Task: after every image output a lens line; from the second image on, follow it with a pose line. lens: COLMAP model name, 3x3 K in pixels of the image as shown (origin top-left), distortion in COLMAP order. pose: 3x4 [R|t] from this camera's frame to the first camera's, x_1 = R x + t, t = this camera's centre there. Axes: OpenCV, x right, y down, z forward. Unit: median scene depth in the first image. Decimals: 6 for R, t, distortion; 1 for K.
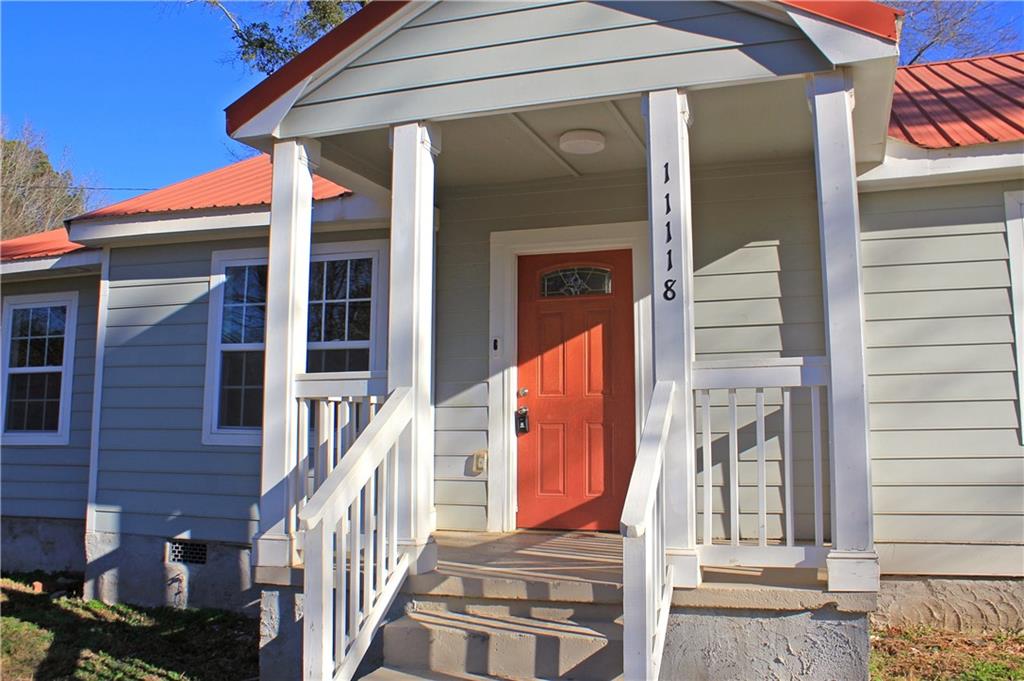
lens RADIAL K [[988.0, 0, 512.0], [0, 988.0, 340.5], [0, 0, 1]] dist [-0.129364, -0.000781]
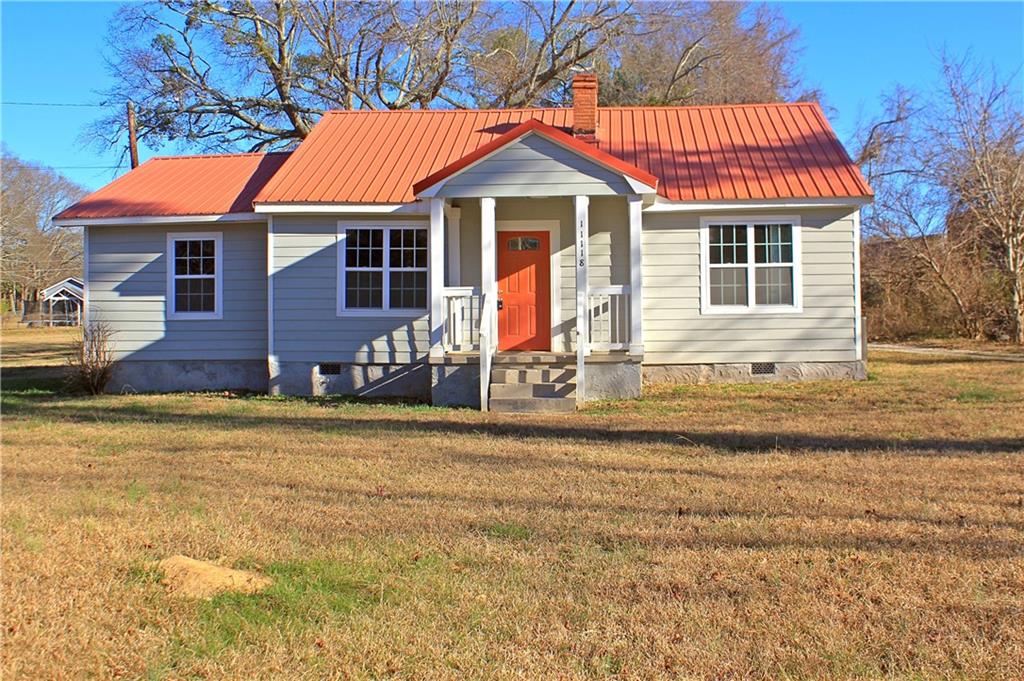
lens RADIAL K [[988.0, 0, 512.0], [0, 988.0, 340.5], [0, 0, 1]] dist [-0.129364, -0.000781]
pose [[0.979053, -0.005861, 0.203523, -0.438975], [-0.018239, 0.993042, 0.116338, -0.105802], [-0.202789, -0.117613, 0.972134, -1.279235]]
